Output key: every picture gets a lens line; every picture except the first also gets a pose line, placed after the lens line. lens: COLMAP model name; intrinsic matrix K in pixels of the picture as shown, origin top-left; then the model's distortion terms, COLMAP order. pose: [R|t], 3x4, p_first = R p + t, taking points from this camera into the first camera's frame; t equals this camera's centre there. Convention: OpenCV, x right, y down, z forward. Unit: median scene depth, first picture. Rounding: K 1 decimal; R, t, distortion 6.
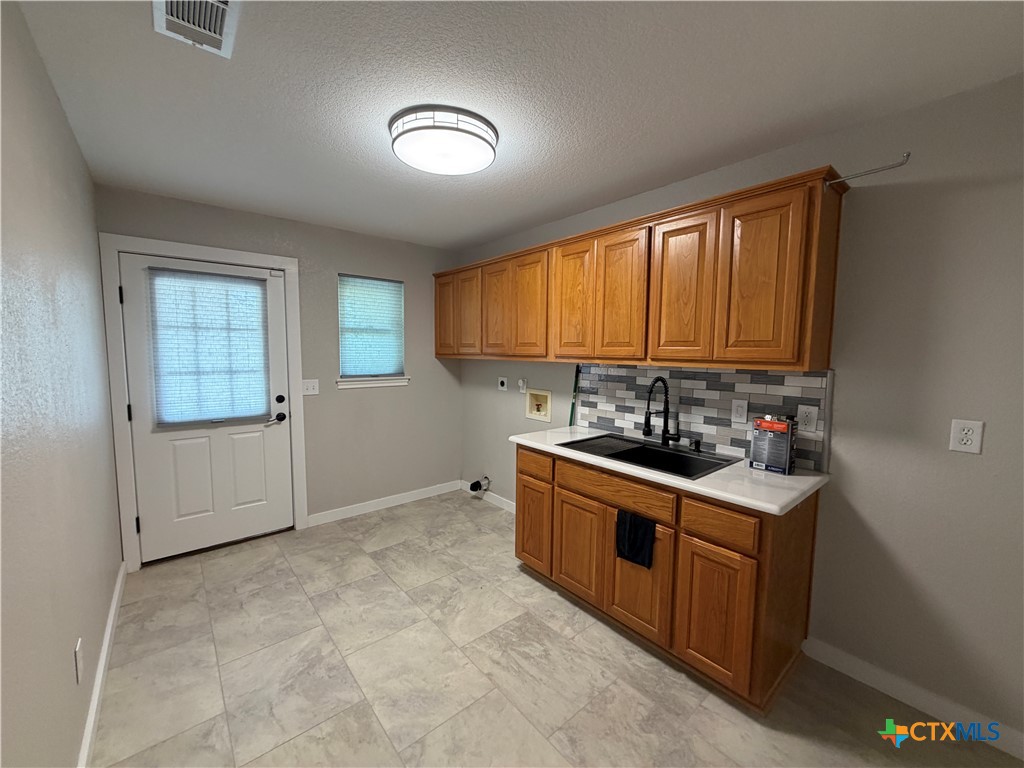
lens RADIAL K [[407.9, 0, 510.8], [0, 407.9, 383.2], [0, 0, 1]] dist [-0.000899, 0.000373]
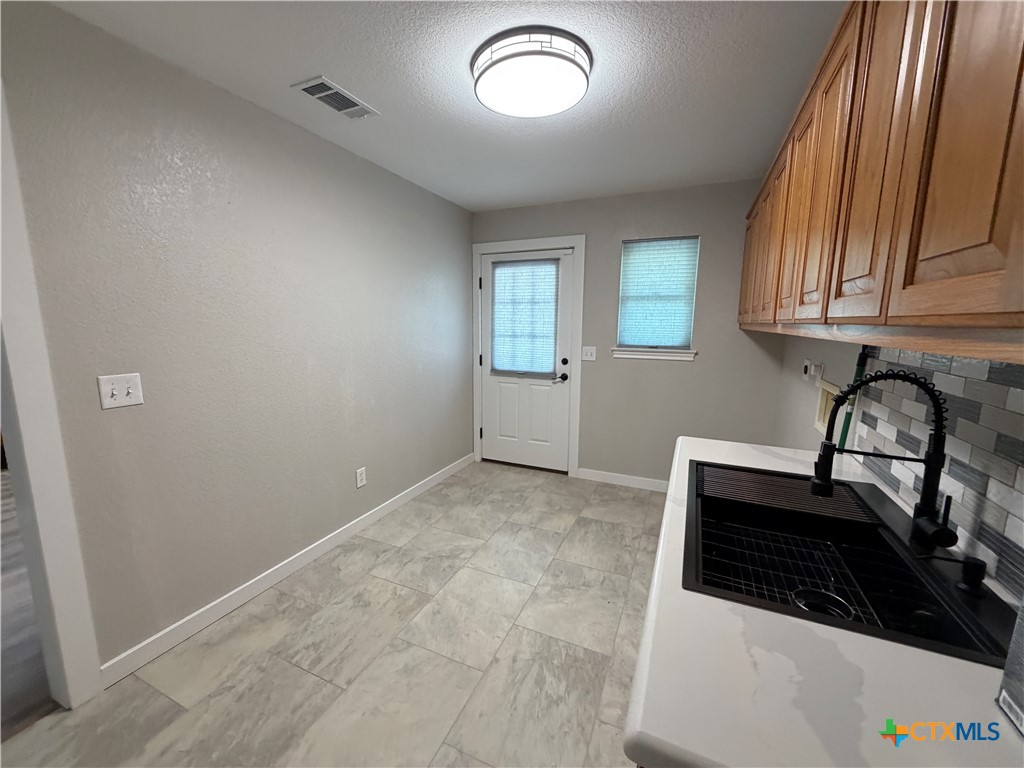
lens RADIAL K [[407.9, 0, 507.9], [0, 407.9, 383.8], [0, 0, 1]] dist [-0.000899, 0.000373]
pose [[0.431407, 0.132213, -0.892417, 0.477051], [-0.078041, 0.990964, 0.109087, -0.014596], [0.898775, 0.022584, 0.437827, 0.399086]]
